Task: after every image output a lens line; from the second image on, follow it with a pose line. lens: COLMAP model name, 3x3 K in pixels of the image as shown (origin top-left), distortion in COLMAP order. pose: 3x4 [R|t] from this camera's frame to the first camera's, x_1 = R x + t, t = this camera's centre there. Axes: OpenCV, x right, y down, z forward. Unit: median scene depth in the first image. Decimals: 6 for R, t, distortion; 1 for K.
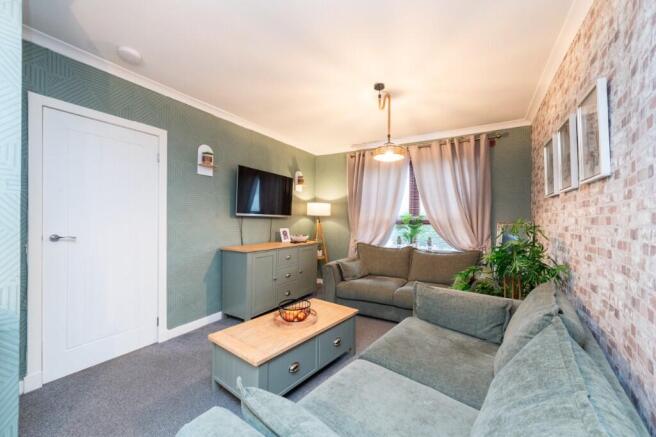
lens RADIAL K [[257.2, 0, 324.4], [0, 257.2, 221.6], [0, 0, 1]] dist [0.008508, -0.000597]
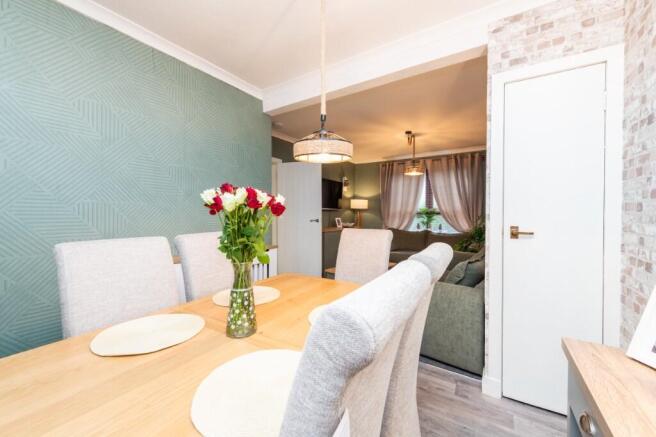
lens RADIAL K [[257.2, 0, 332.0], [0, 257.2, 214.1], [0, 0, 1]] dist [0.008508, -0.000597]
pose [[0.999777, -0.004718, -0.020588, -0.157199], [0.004832, 0.999973, 0.005528, -0.003396], [0.020561, -0.005626, 0.999773, -0.427462]]
